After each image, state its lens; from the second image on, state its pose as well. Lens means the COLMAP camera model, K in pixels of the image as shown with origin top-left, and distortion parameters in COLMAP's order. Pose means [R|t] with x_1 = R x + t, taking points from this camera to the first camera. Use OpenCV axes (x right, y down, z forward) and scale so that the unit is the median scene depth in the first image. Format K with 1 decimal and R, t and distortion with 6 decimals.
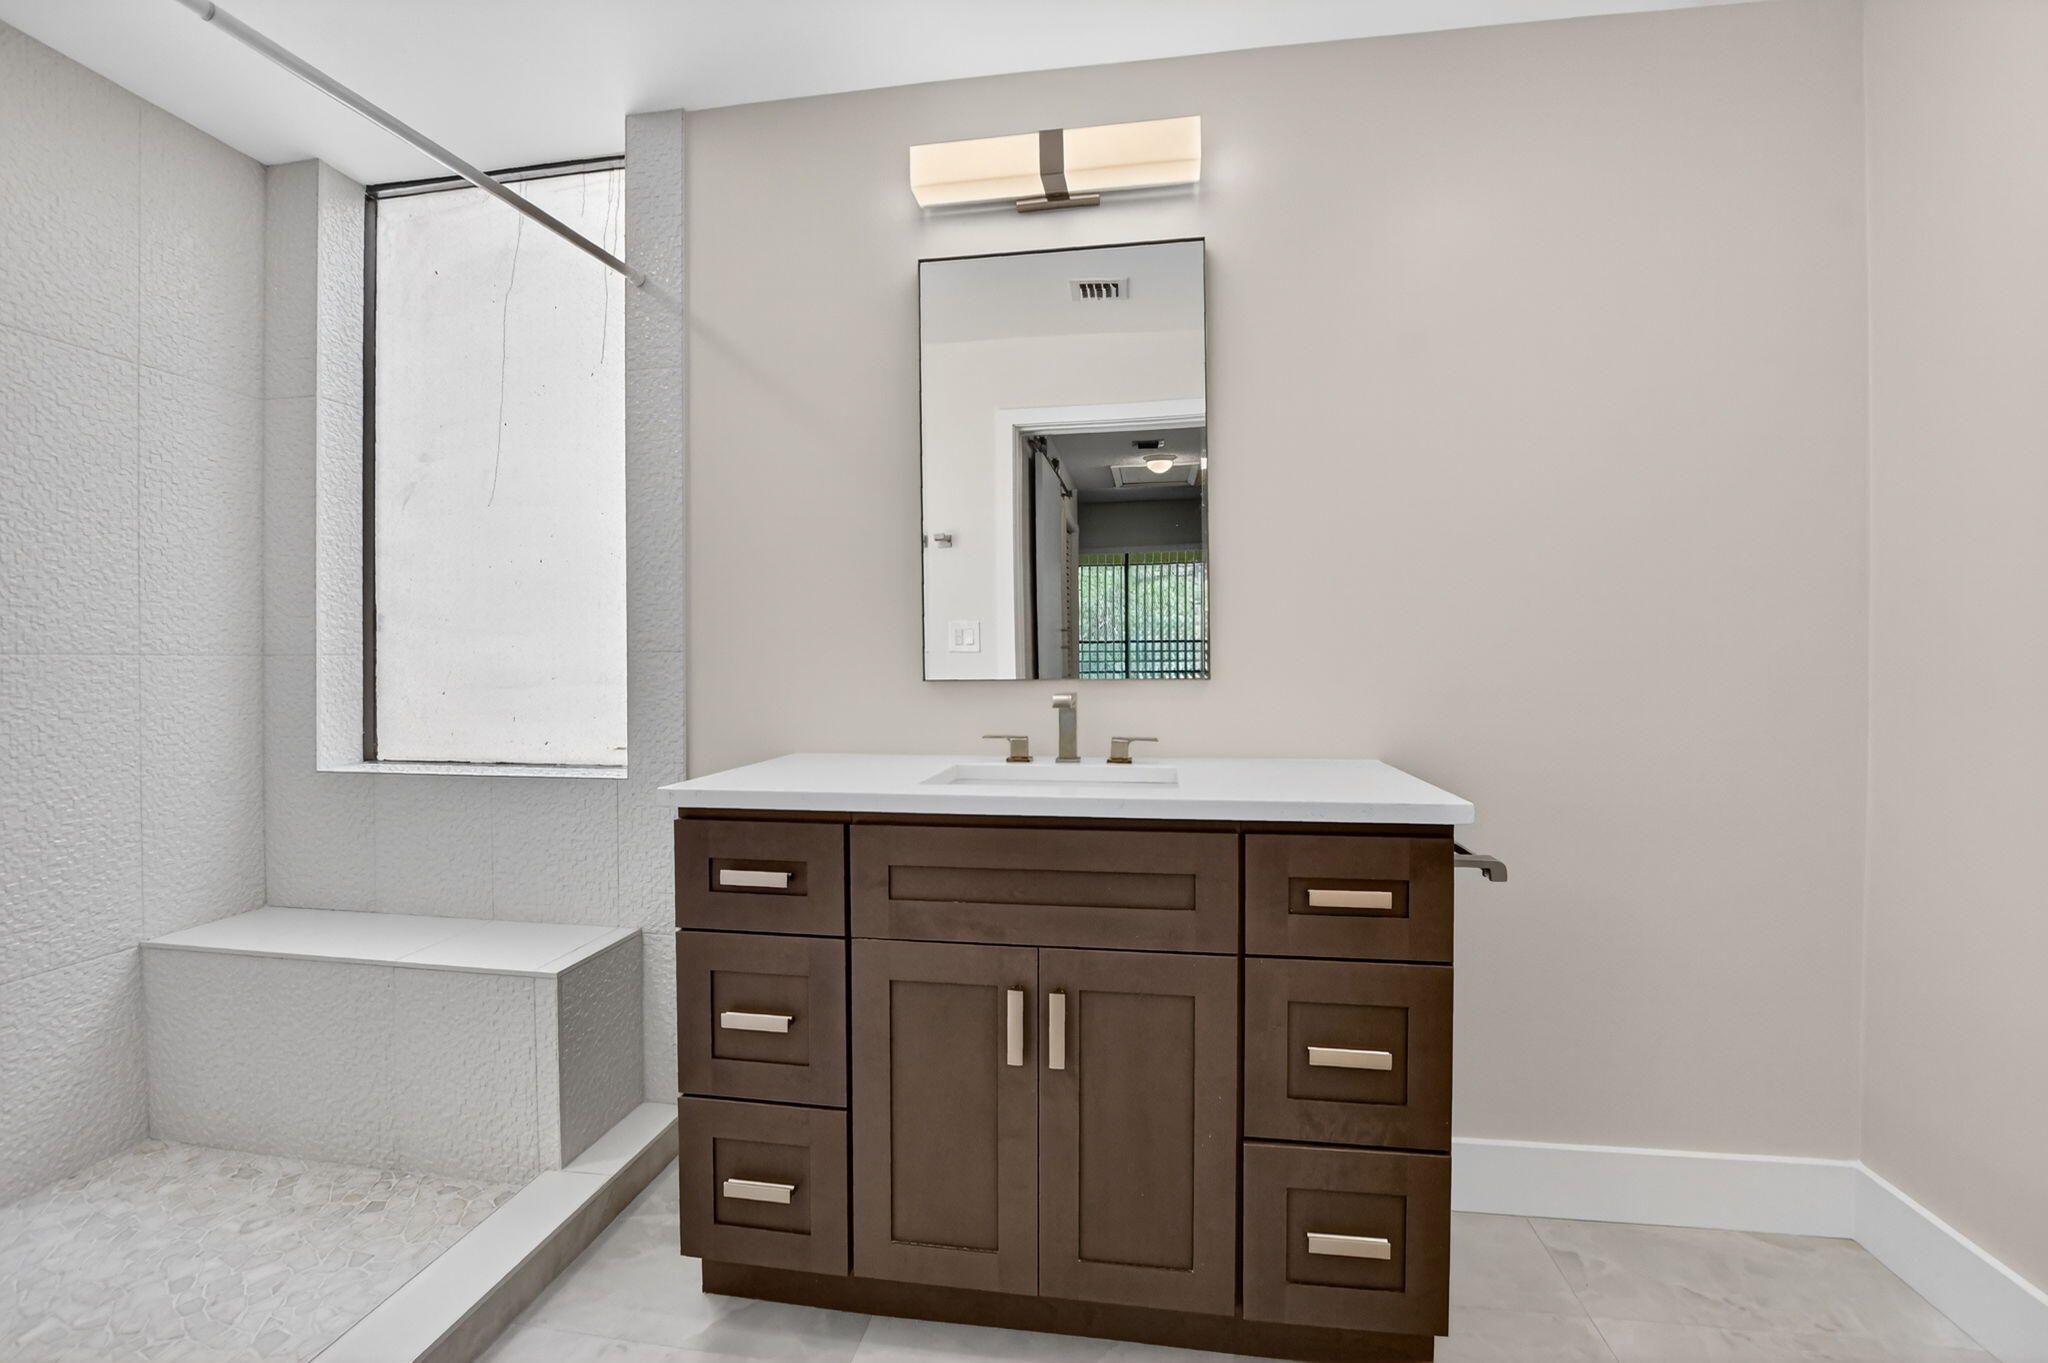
lens RADIAL K [[912.8, 0, 1015.3], [0, 912.8, 666.4], [0, 0, 1]] dist [-0.036175, 0.004271]
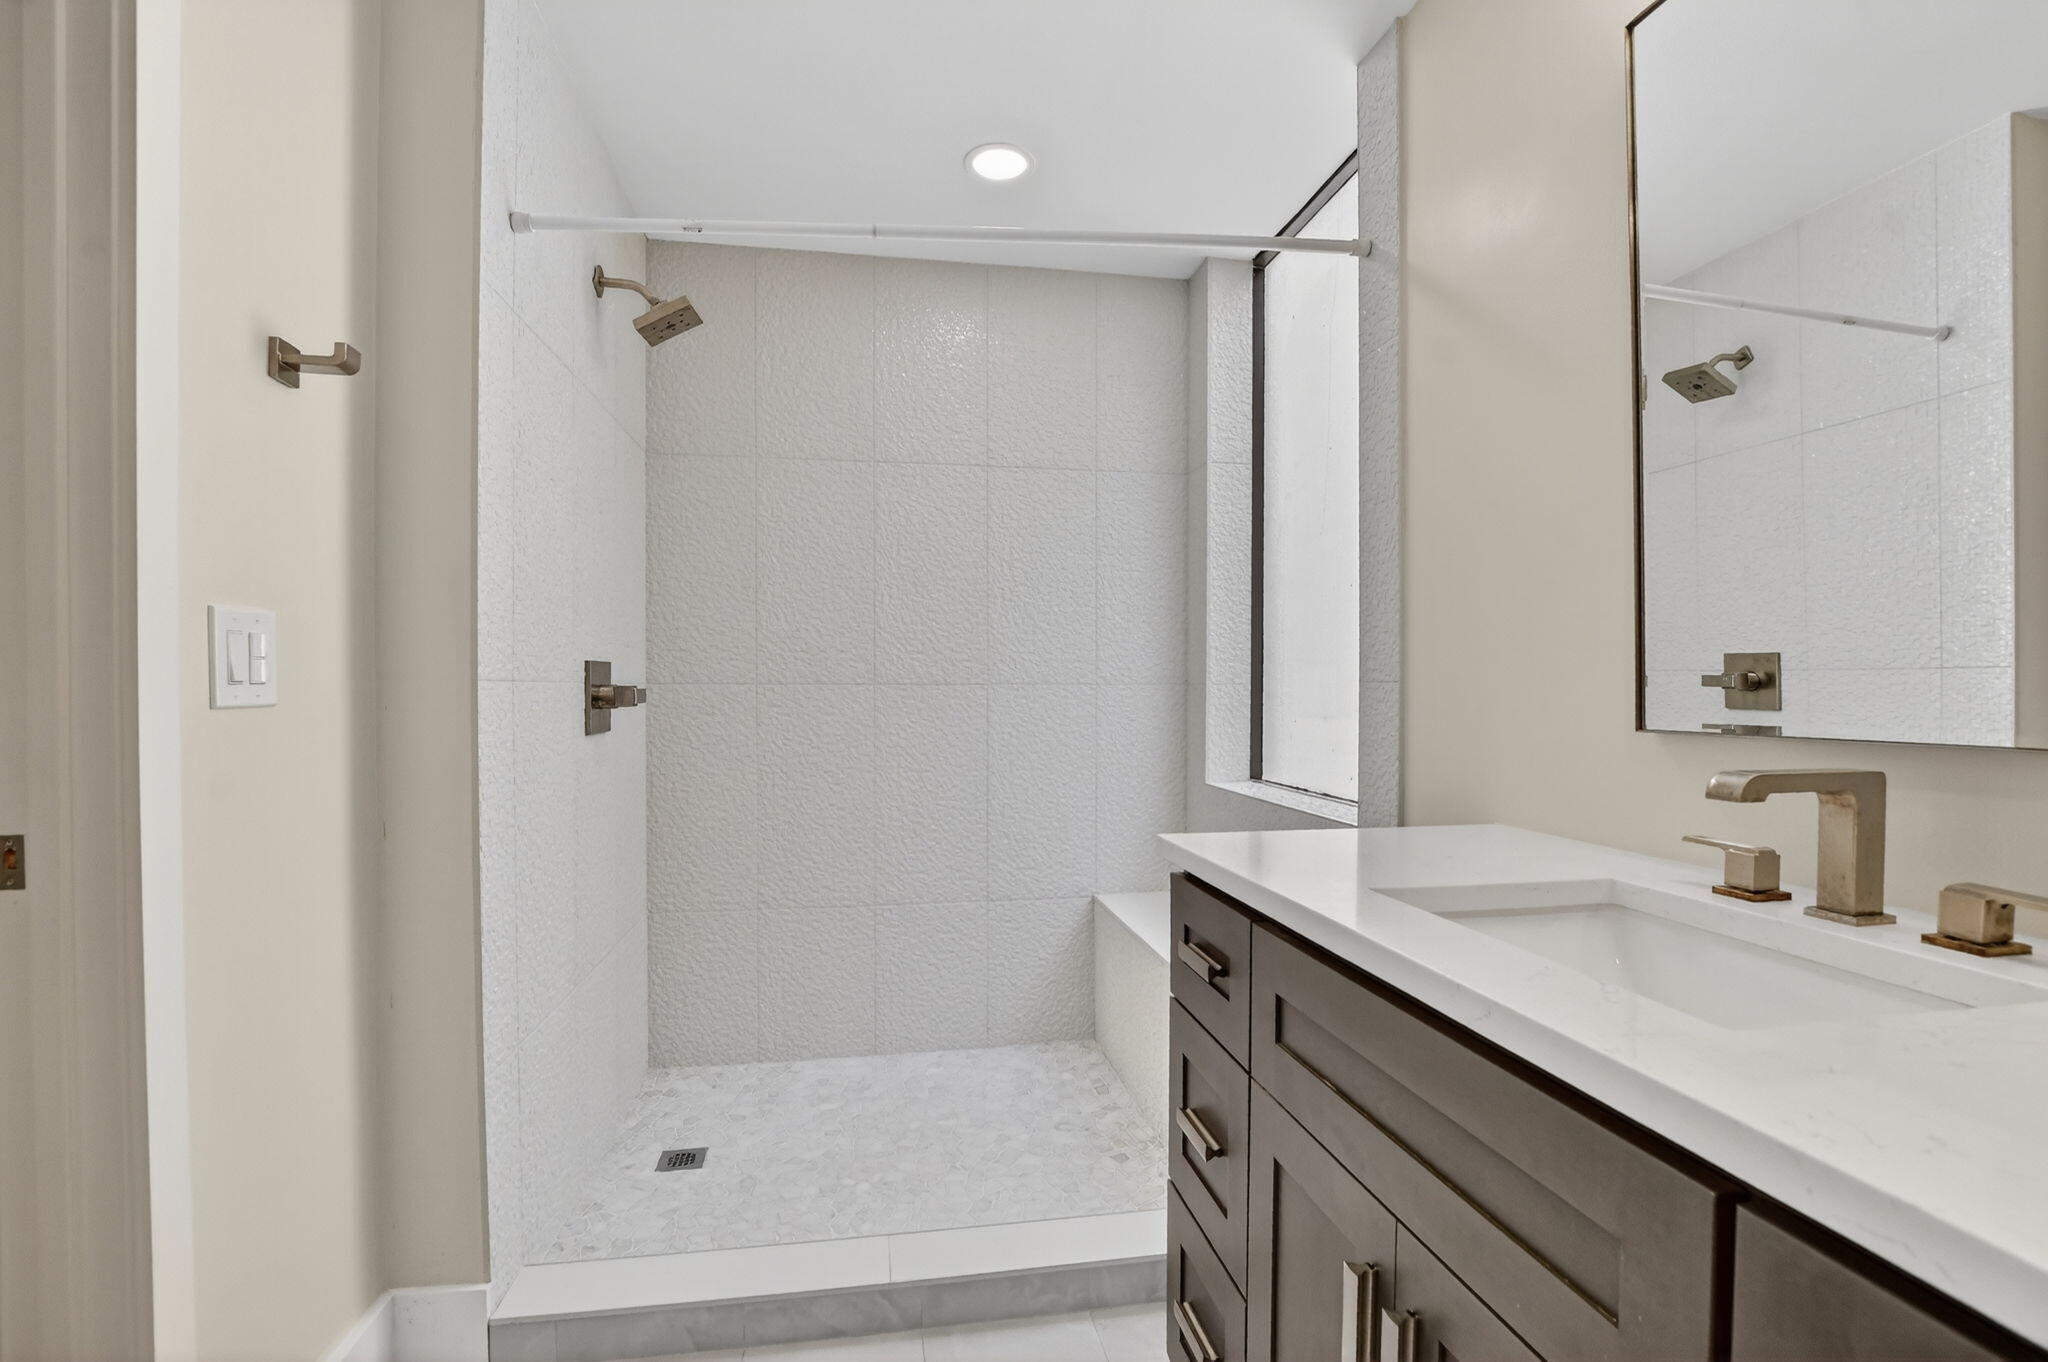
lens RADIAL K [[931.5, 0, 1021.0], [0, 931.5, 705.4], [0, 0, 1]] dist [-0.024990, -0.000073]
pose [[0.321595, 0.021376, -0.946636, 0.347119], [-0.007312, 0.999771, 0.020092, -0.010160], [0.946849, 0.000460, 0.321678, 0.441828]]
